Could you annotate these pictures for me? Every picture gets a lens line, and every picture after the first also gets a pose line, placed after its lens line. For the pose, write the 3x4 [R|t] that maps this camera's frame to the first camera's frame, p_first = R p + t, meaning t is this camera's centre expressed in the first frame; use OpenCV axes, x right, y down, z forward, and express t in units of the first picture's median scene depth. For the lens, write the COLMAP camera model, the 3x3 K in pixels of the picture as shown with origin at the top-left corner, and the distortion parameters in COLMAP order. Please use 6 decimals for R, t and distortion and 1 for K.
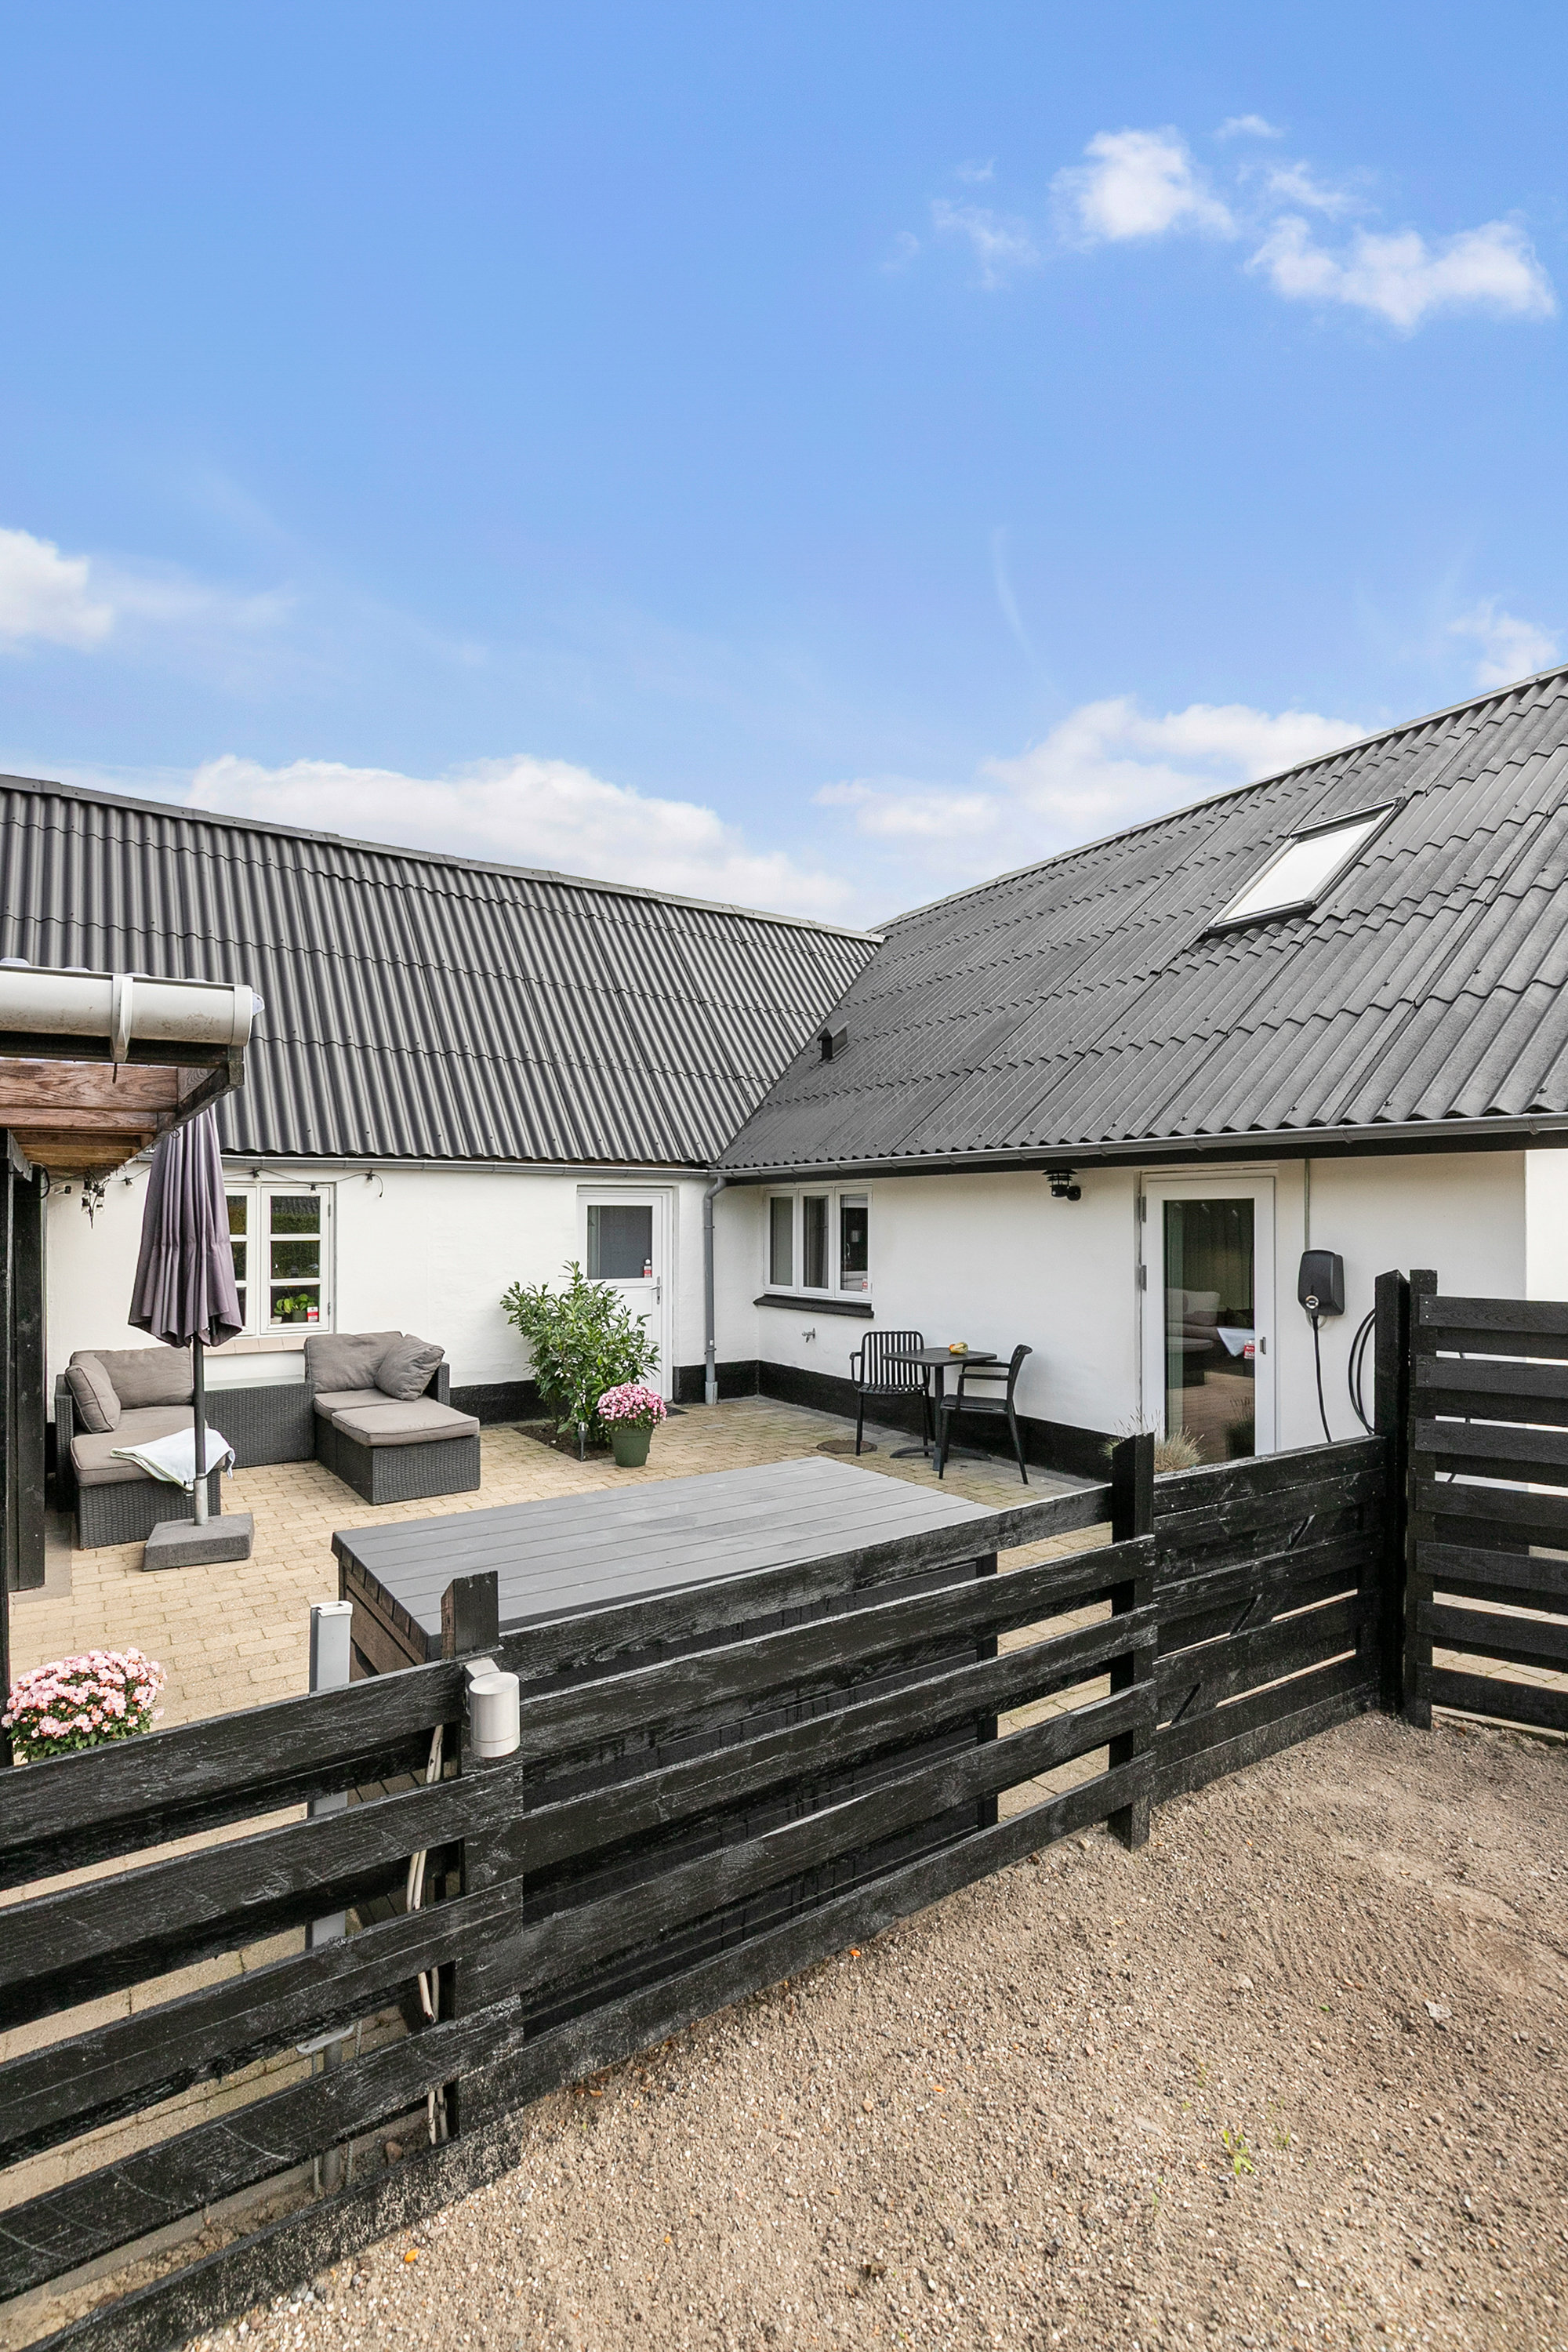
lens RADIAL K [[1060.1, 0, 786.5], [0, 1060.1, 1218.5], [0, 0, 1]] dist [-0.000669, -0.000058]
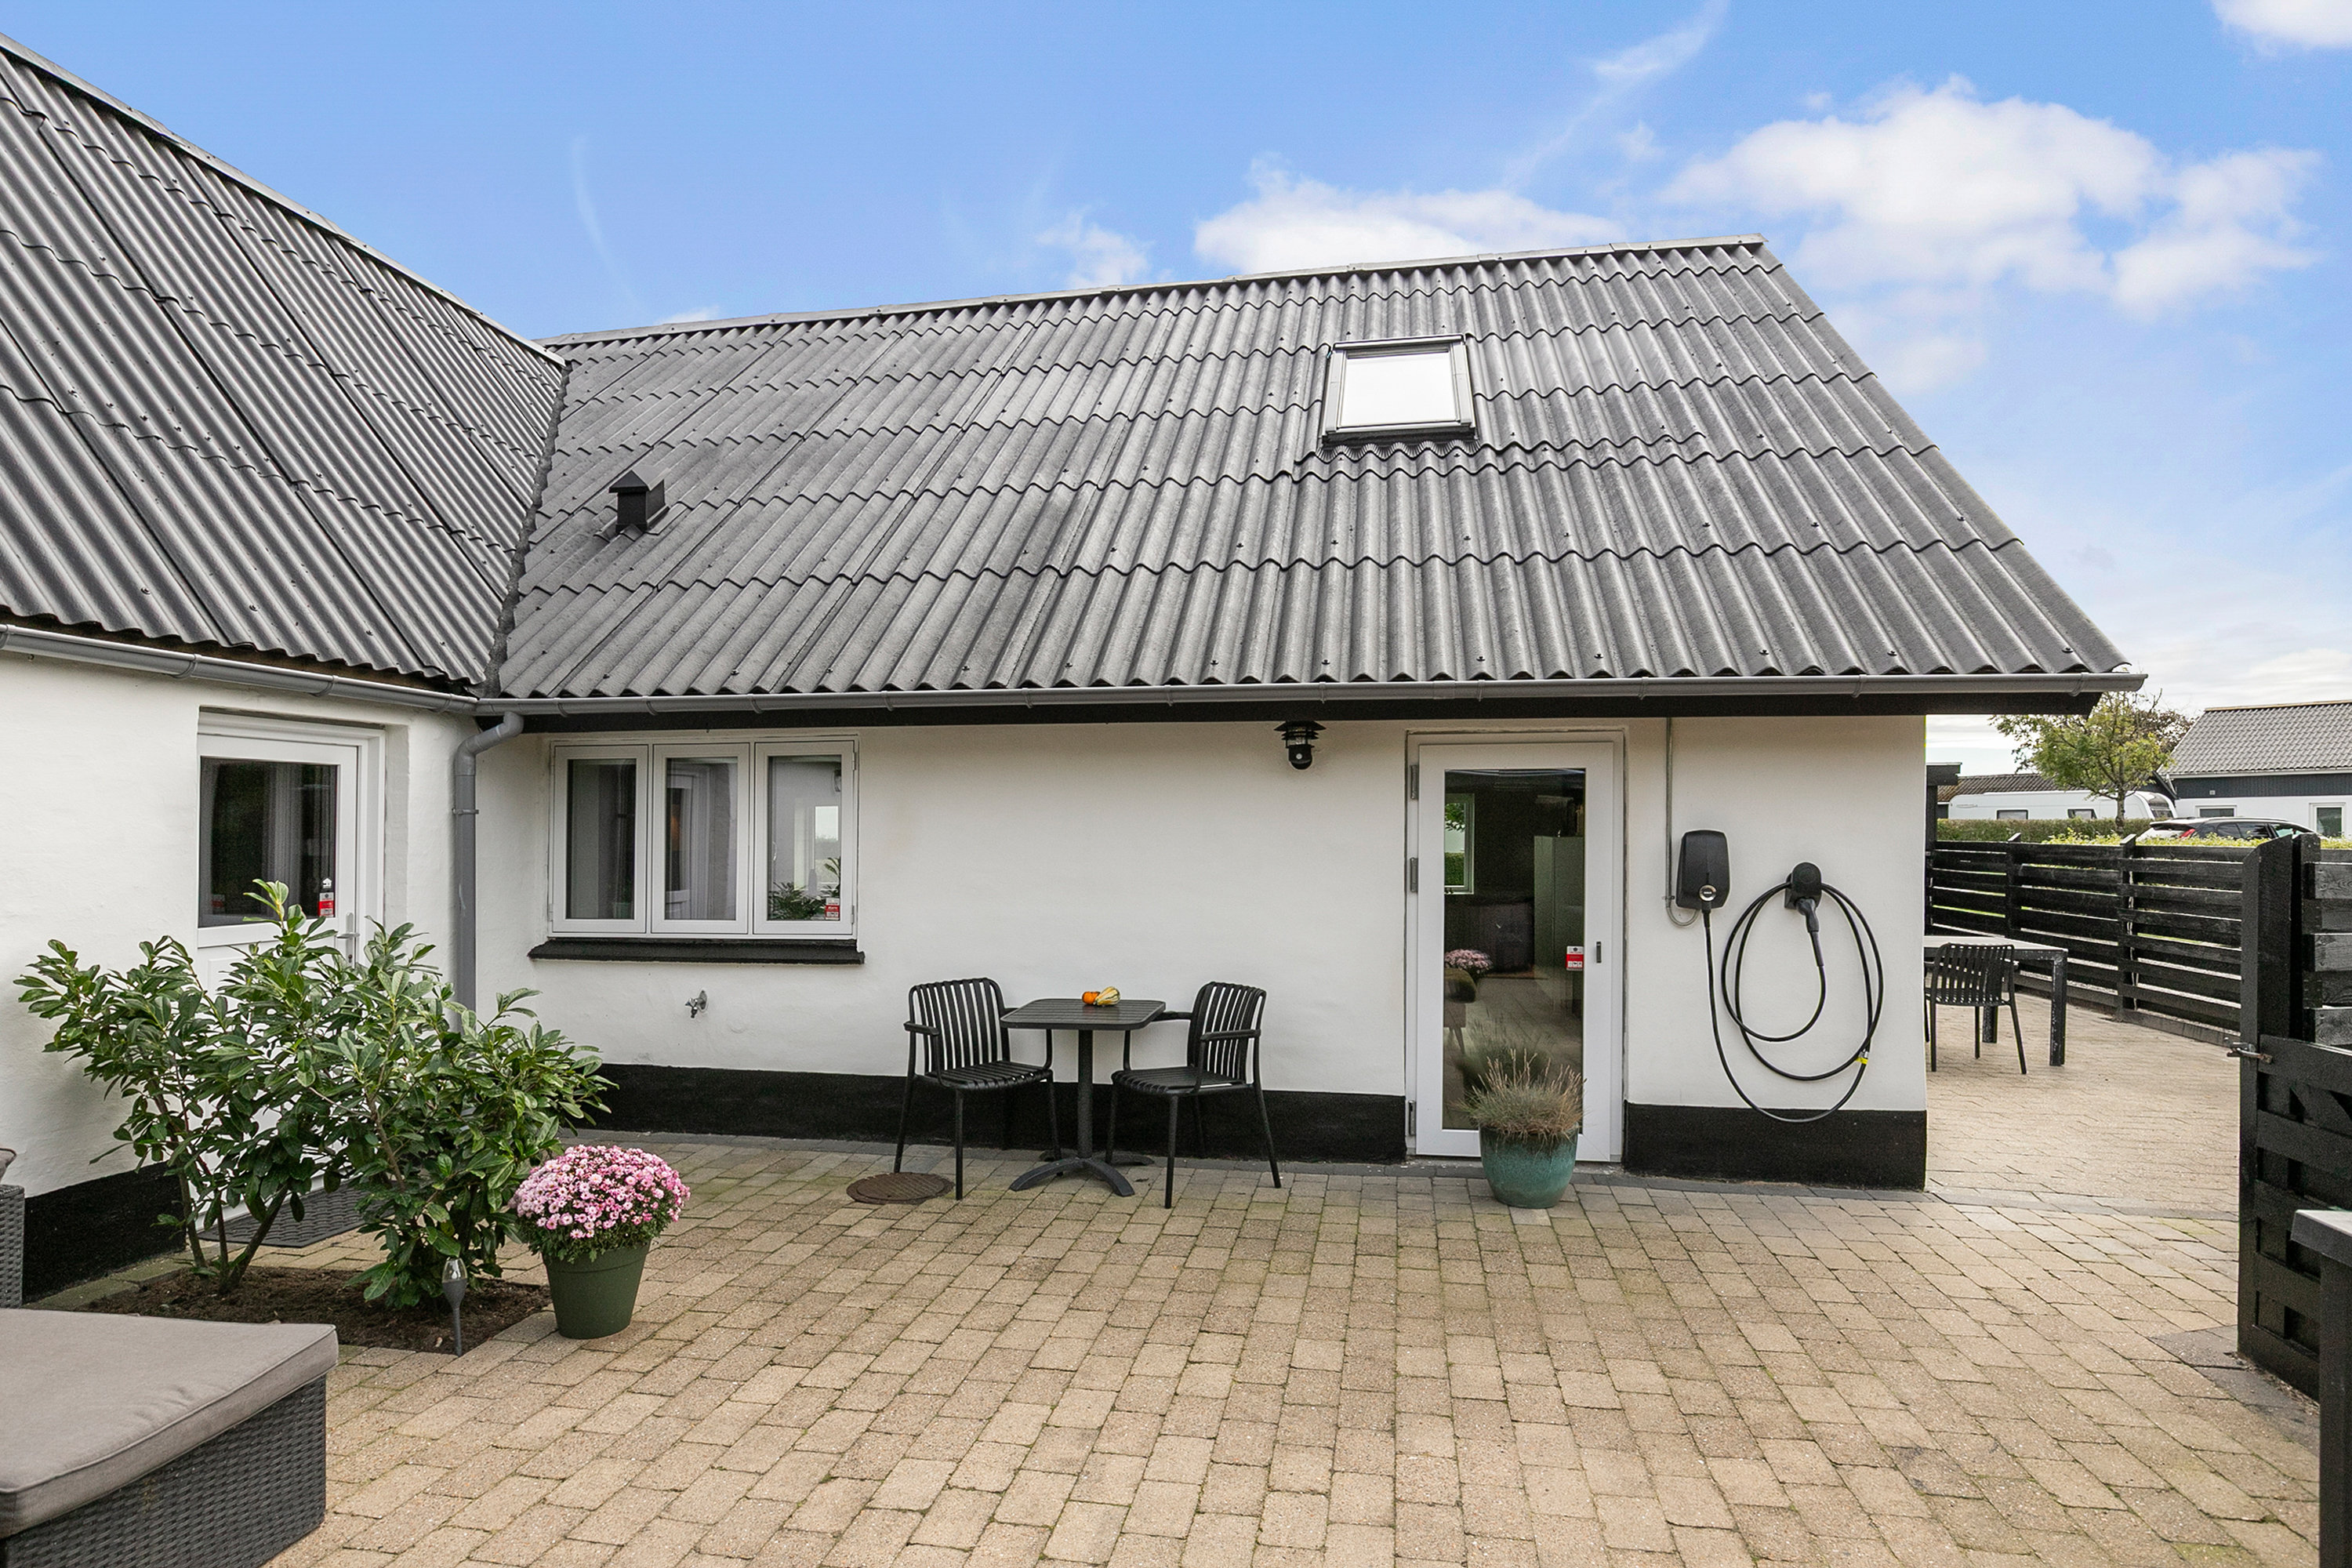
lens RADIAL K [[1235.5, 0, 1171.6], [0, 1235.5, 826.2], [0, 0, 1]] dist [-0.027930, 0.000522]
pose [[0.684215, 0.003305, 0.729273, -0.329204], [-0.002127, 0.999995, -0.002535, 0.019575], [-0.729277, 0.000183, 0.684218, 0.432699]]
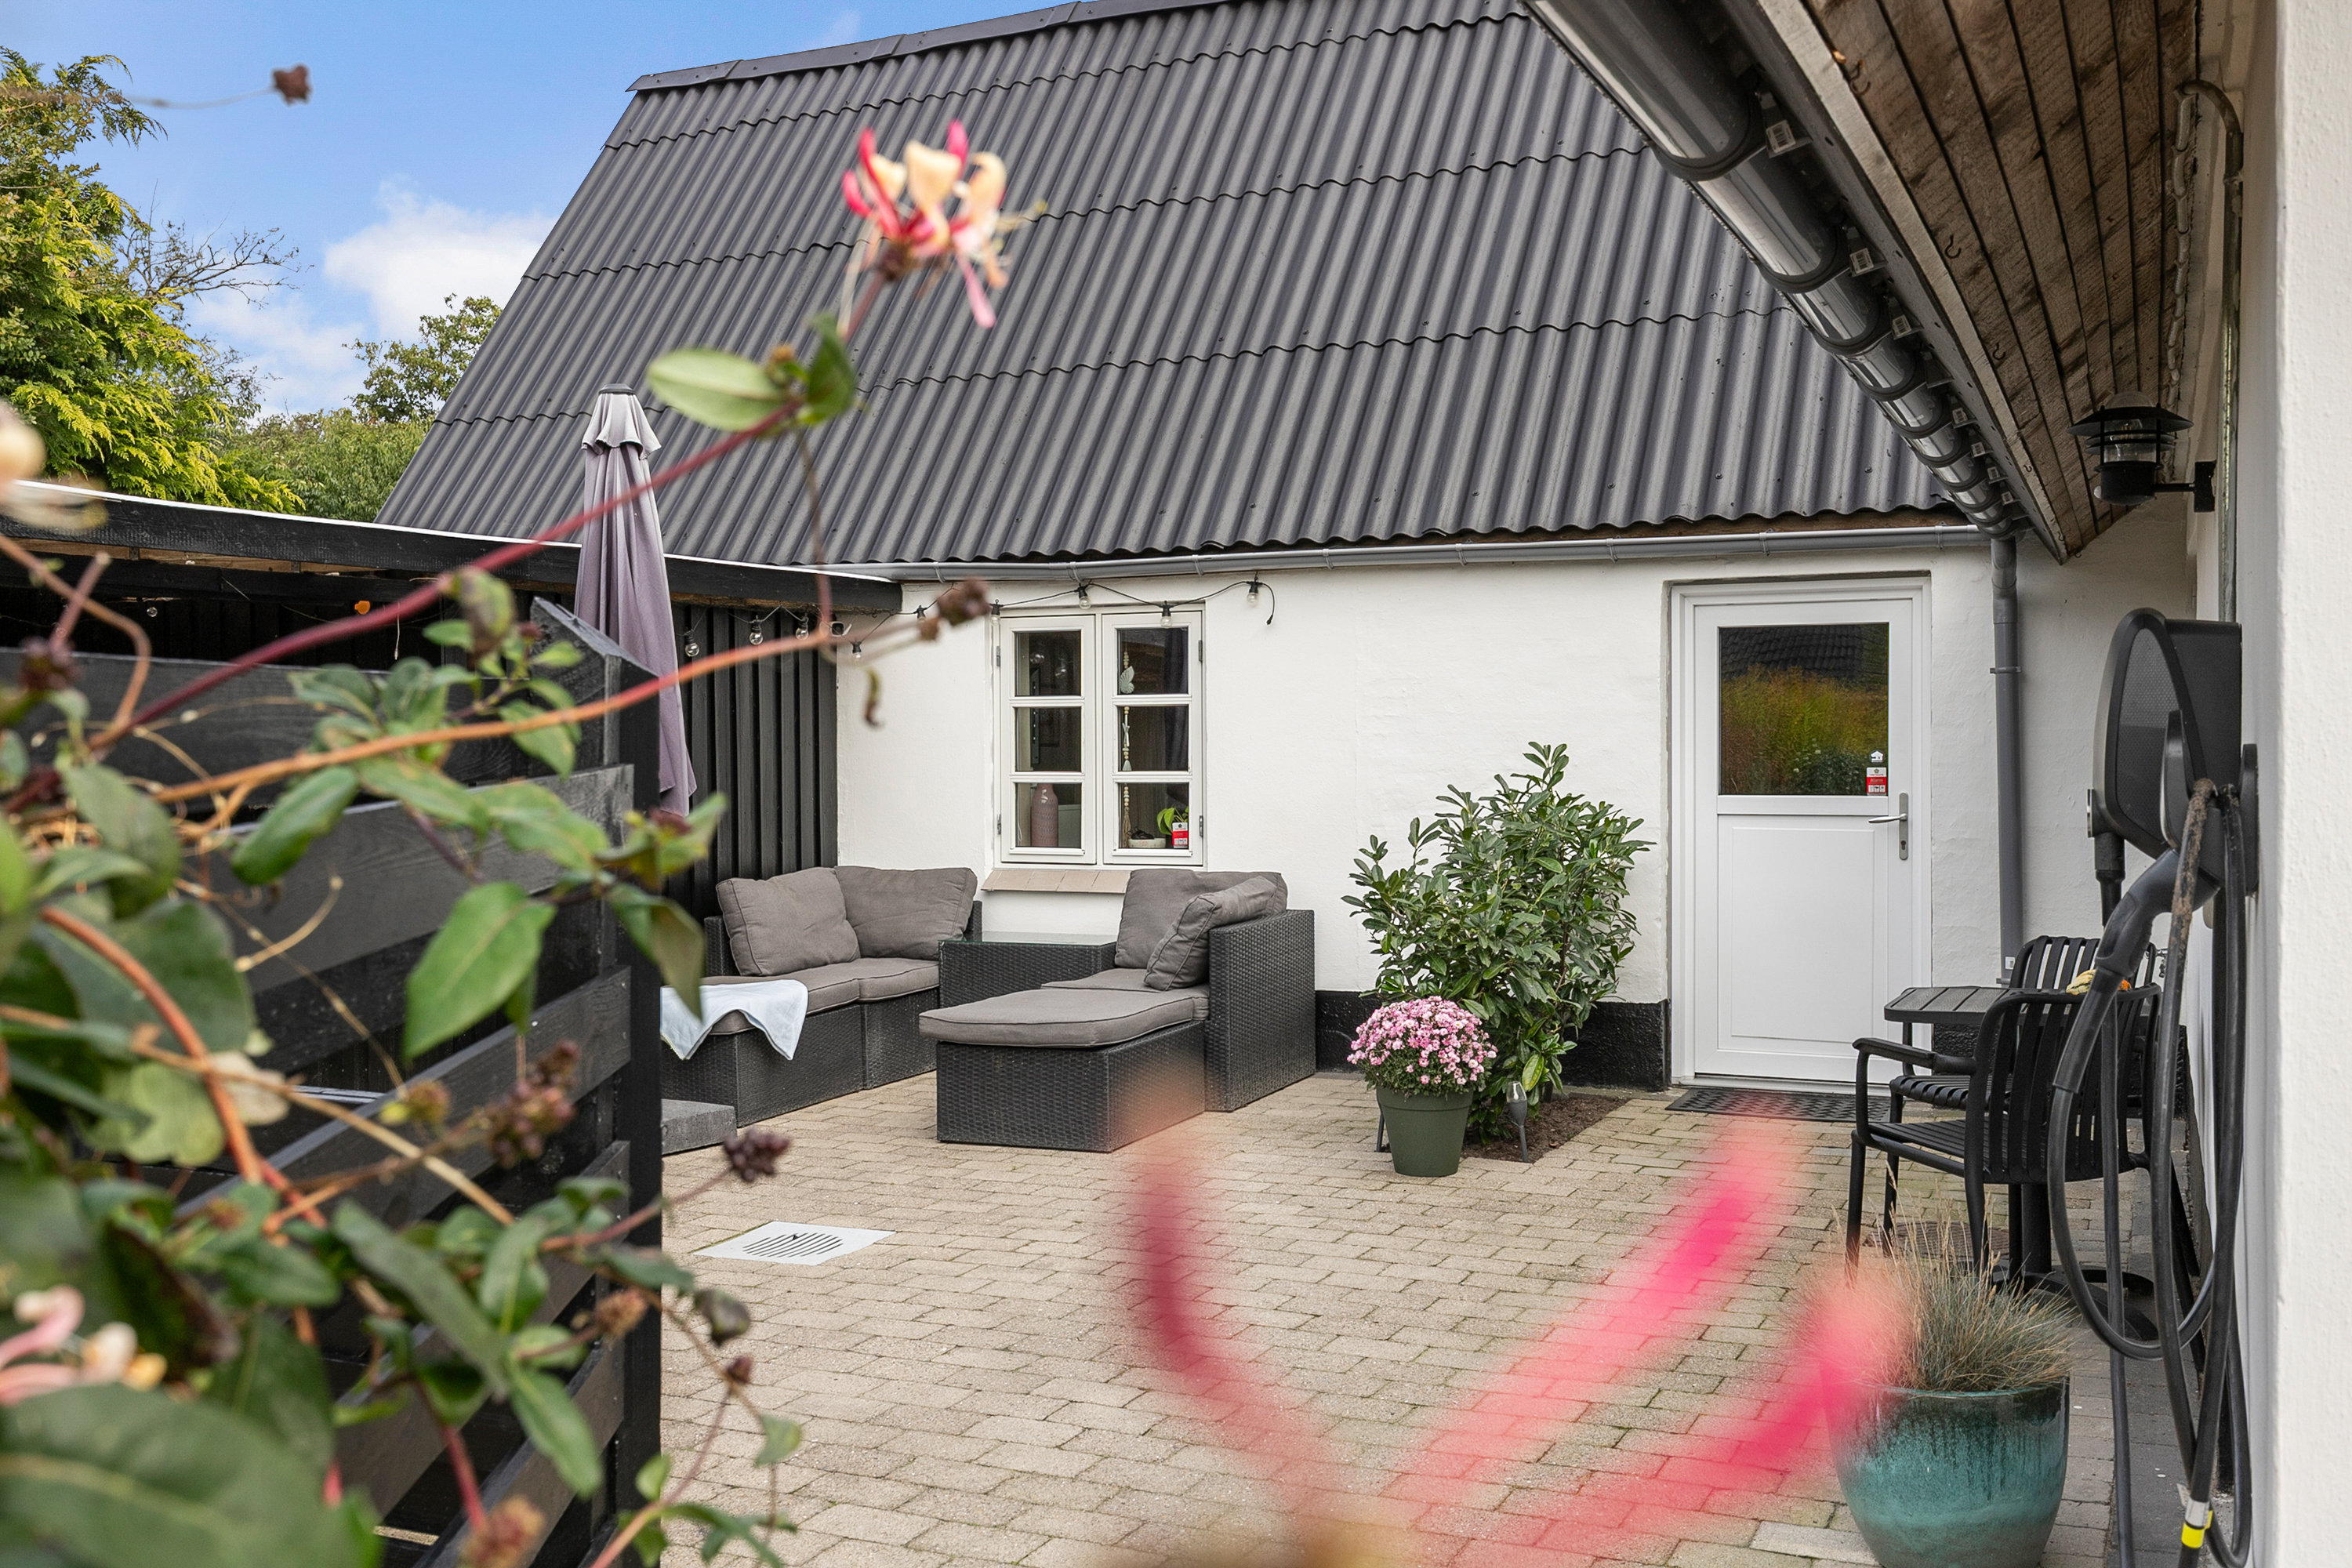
lens RADIAL K [[2314.0, 0, 1176.0], [0, 2314.0, 784.0], [0, 0, 1]] dist [-0.005700, 0.026764]
pose [[0.537416, 0.014766, -0.843188, 0.601523], [0.007818, 0.999716, 0.022490, 0.035354], [0.843281, -0.018678, 0.537148, 0.335690]]
